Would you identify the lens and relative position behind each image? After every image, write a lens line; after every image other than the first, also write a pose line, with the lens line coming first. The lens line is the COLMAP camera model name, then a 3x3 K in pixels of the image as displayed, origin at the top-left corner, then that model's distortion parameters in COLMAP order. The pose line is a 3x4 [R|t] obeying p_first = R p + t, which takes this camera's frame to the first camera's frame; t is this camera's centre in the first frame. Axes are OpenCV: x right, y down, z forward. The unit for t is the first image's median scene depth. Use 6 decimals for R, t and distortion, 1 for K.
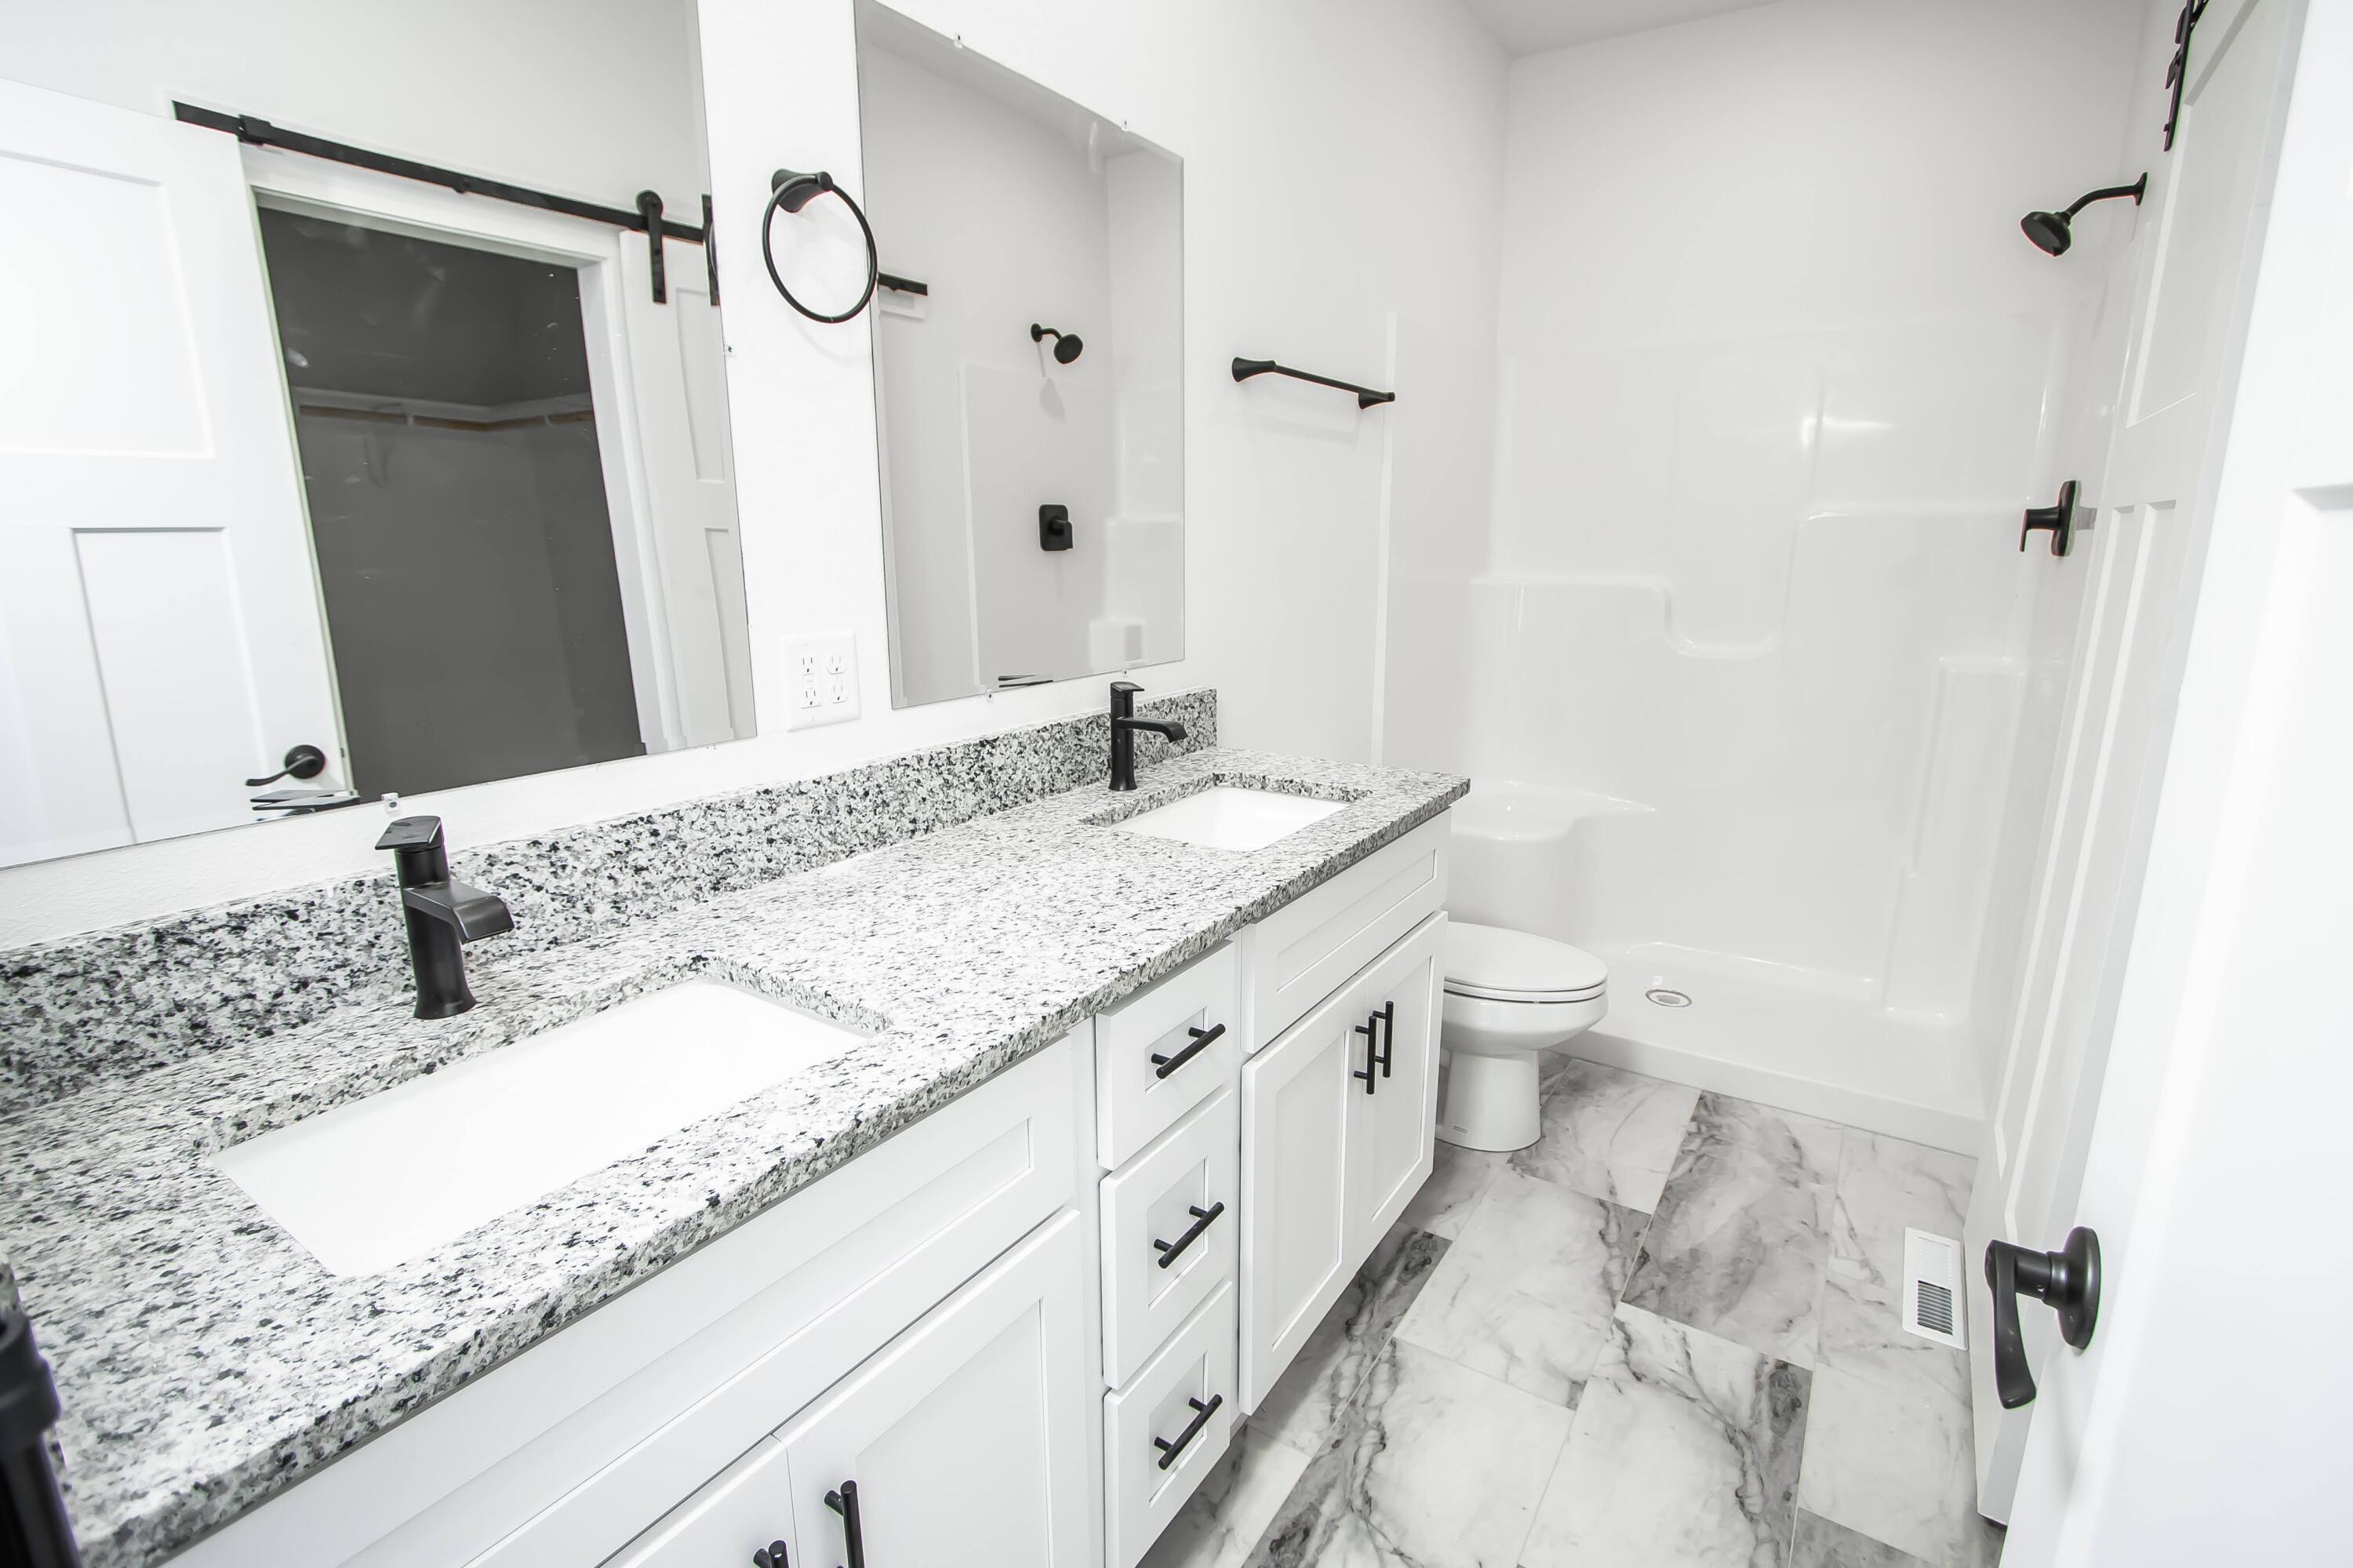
lens RADIAL K [[1087.3, 0, 1184.5], [0, 1087.3, 780.3], [0, 0, 1]] dist [-0.018861, 0.004225]
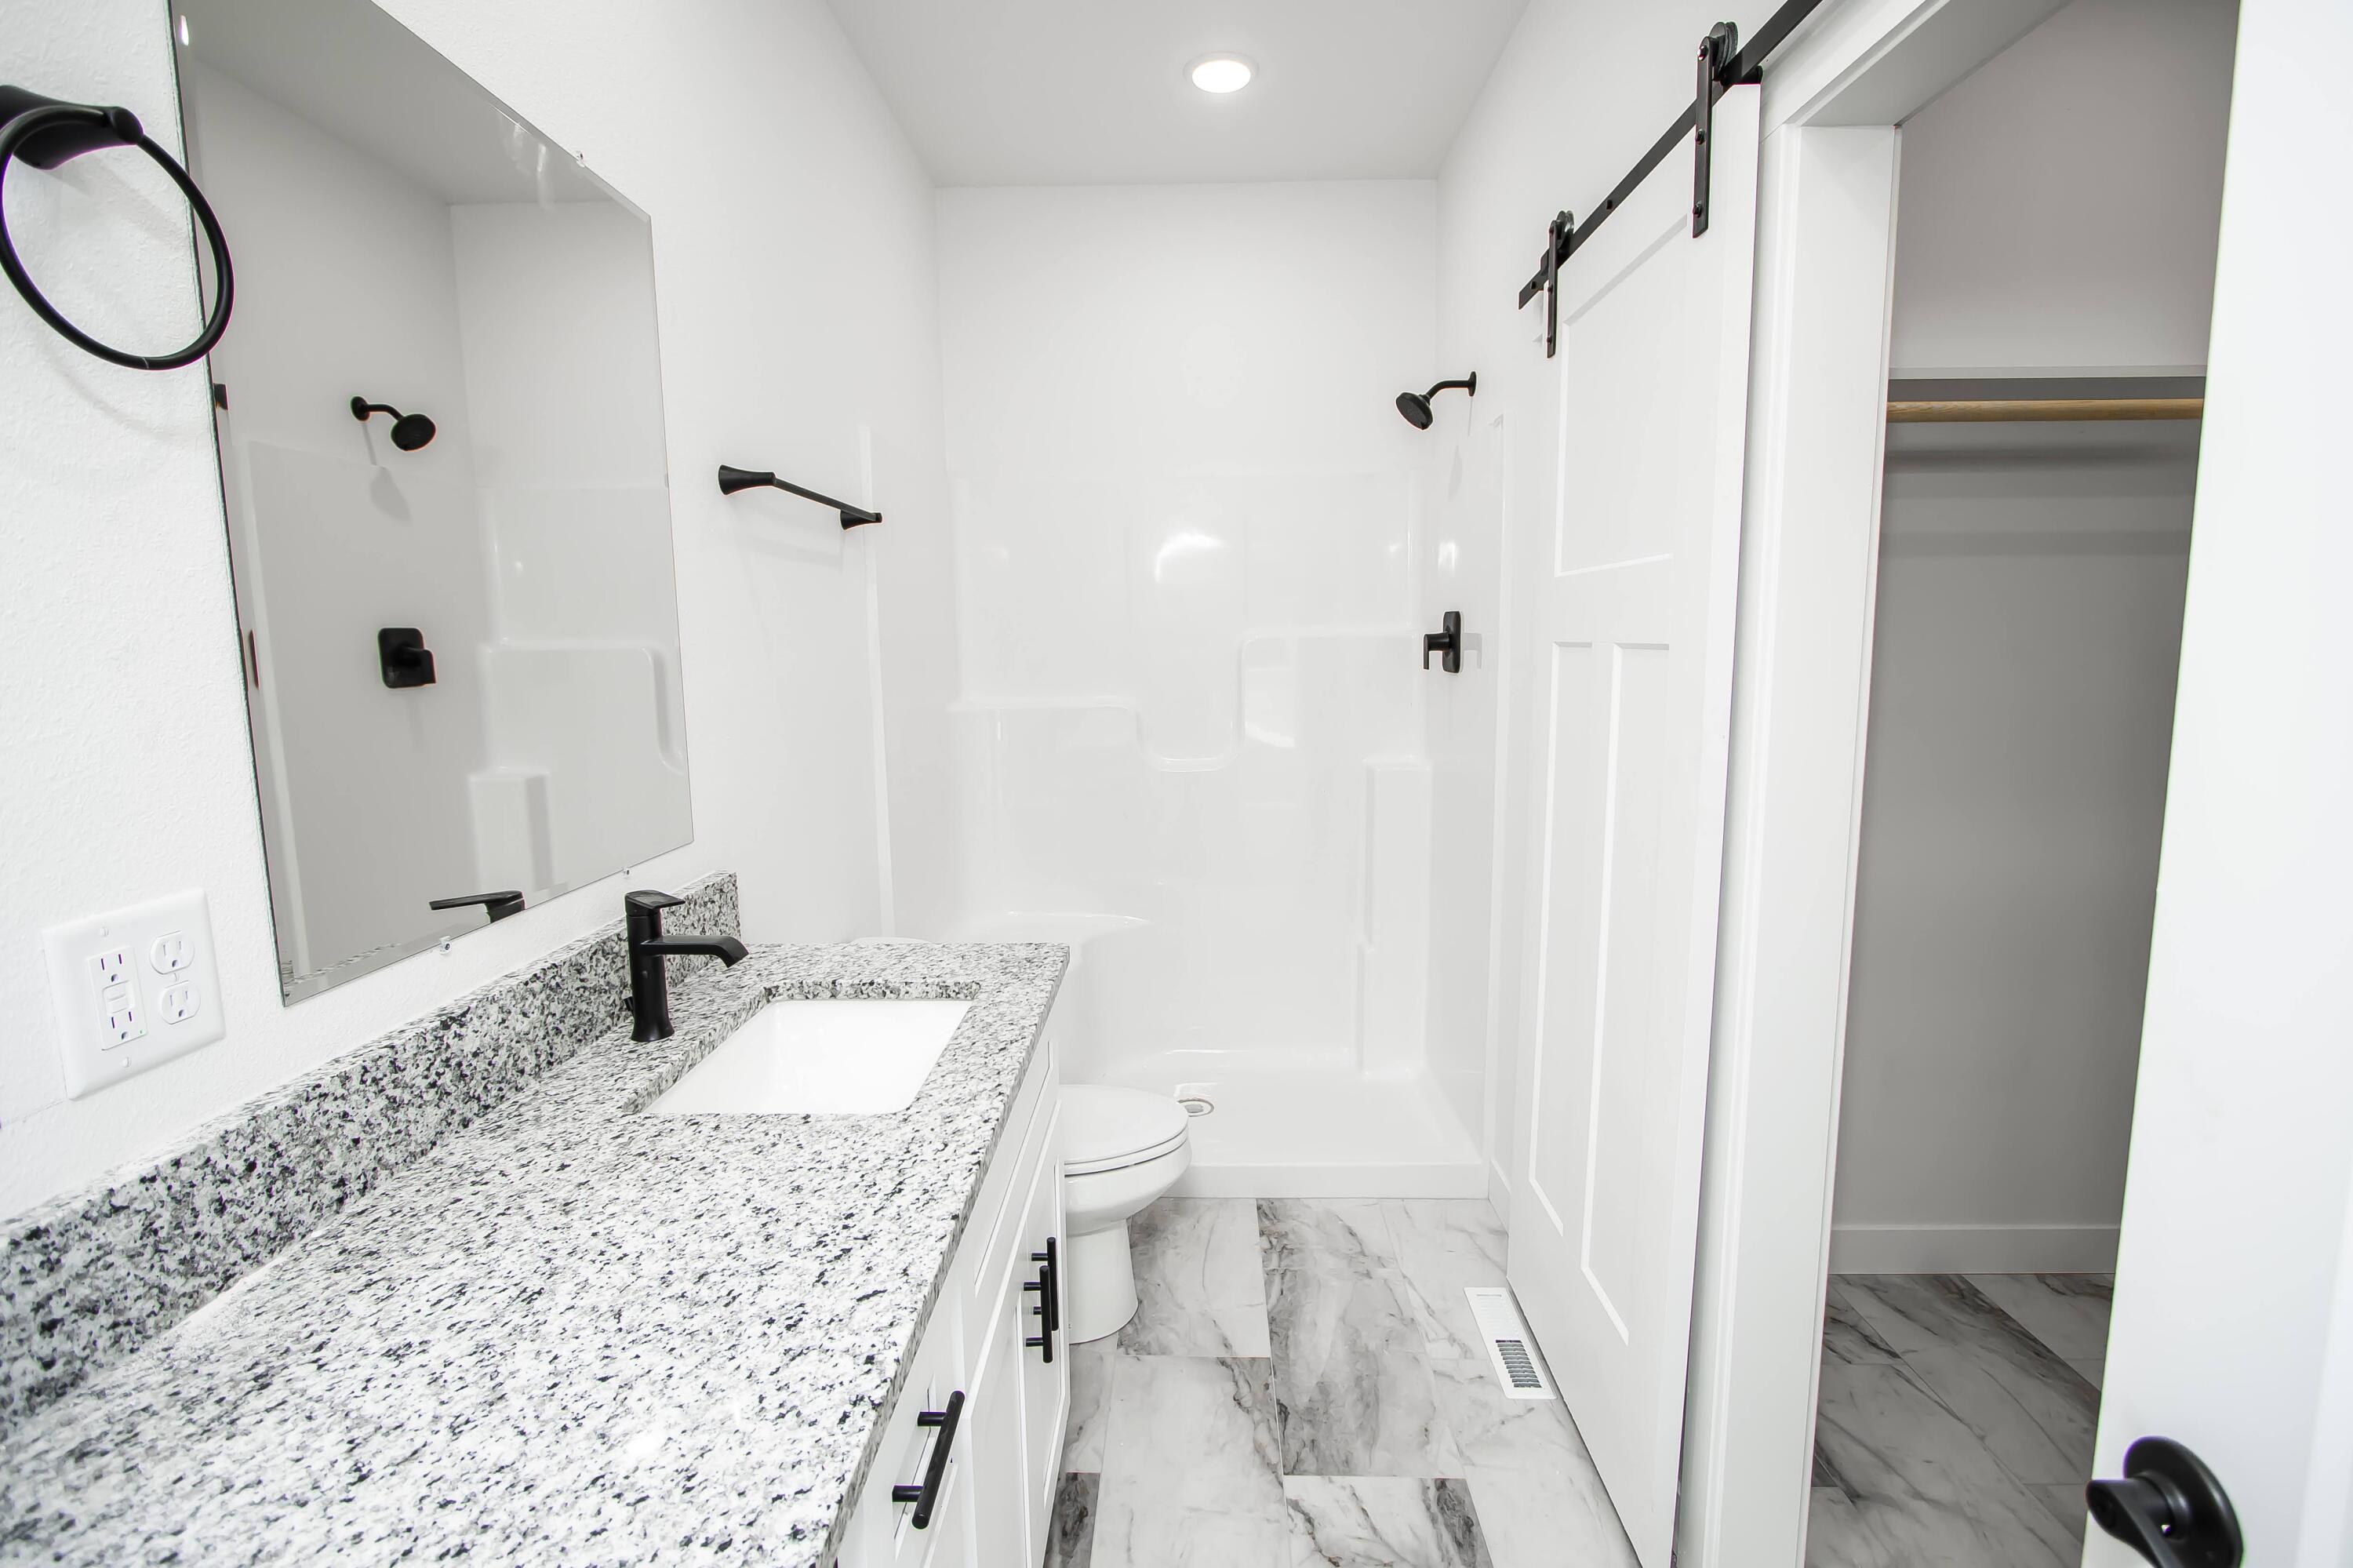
lens RADIAL K [[1087.3, 0, 1182.0], [0, 1087.3, 782.5], [0, 0, 1]] dist [-0.018861, 0.004225]
pose [[0.850051, -0.076551, 0.521107, -0.120926], [0.124589, 0.990528, -0.057726, -0.074991], [-0.511752, 0.113994, 0.851537, 0.187003]]
